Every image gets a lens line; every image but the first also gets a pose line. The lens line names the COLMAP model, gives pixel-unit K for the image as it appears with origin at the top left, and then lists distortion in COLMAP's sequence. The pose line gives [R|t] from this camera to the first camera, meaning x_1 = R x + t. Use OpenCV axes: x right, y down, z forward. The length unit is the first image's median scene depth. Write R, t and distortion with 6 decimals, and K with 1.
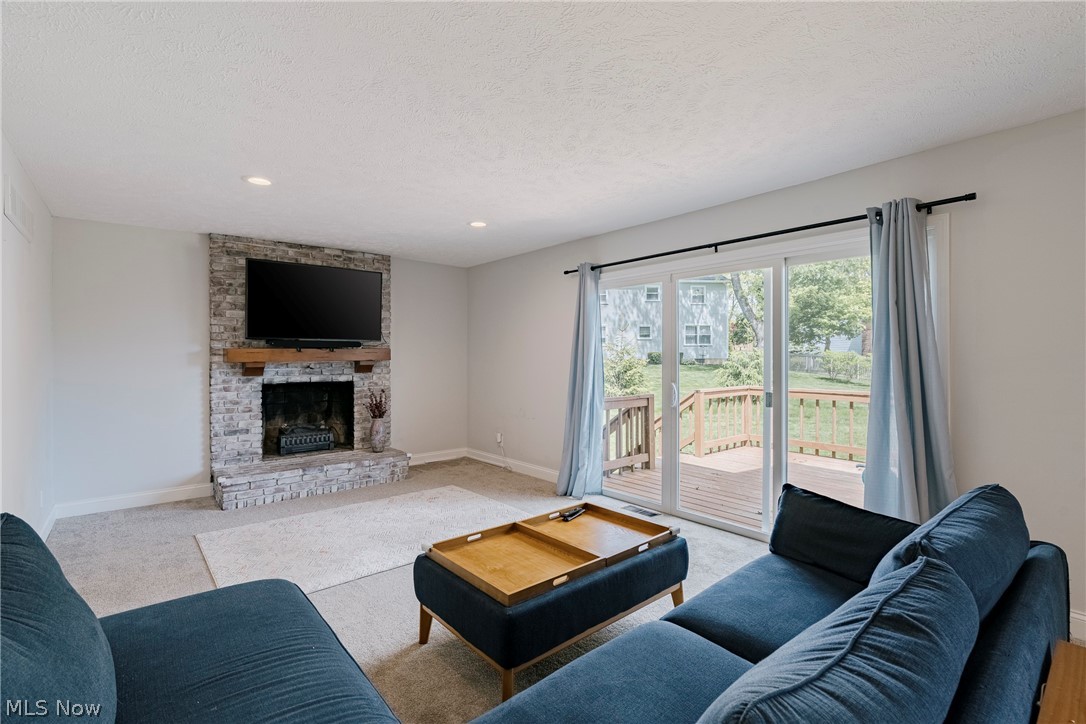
lens RADIAL K [[508.4, 0, 543.0], [0, 508.4, 362.0], [0, 0, 1]] dist [-0.003170, -0.000196]
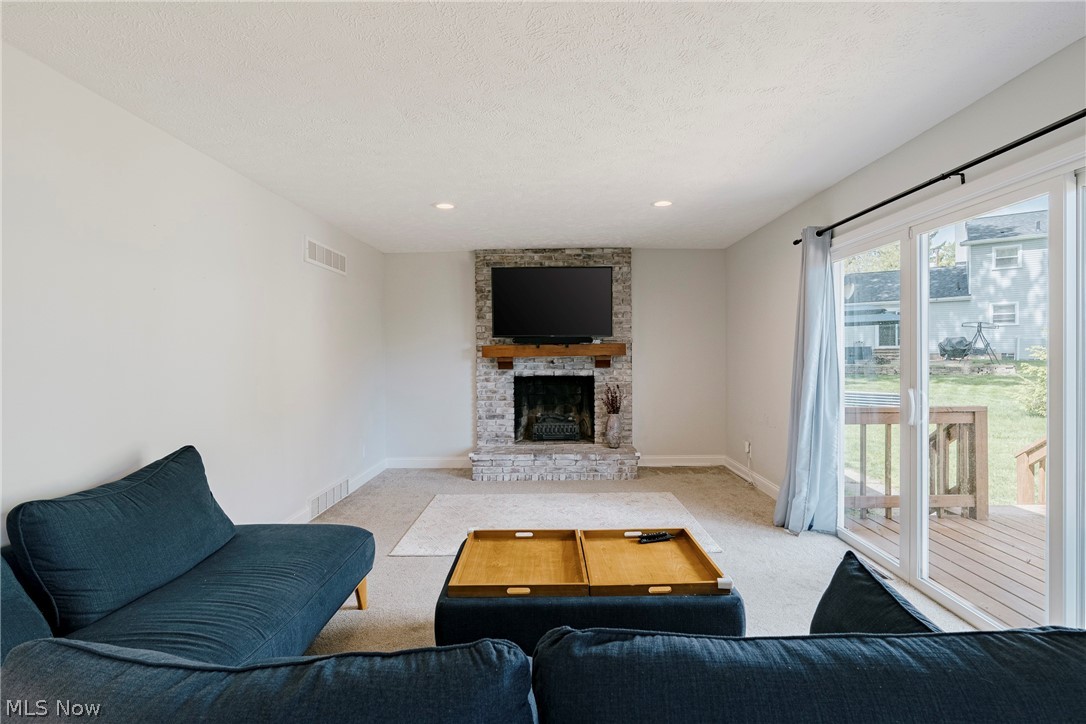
lens RADIAL K [[549.5, 0, 543.0], [0, 549.5, 362.0], [0, 0, 1]] dist [-0.010316, 0.000060]
pose [[0.754861, 0.006962, -0.655848, 0.295082], [-0.001193, 0.999957, 0.009241, -0.000305], [0.655884, -0.006193, 0.754836, 0.109697]]
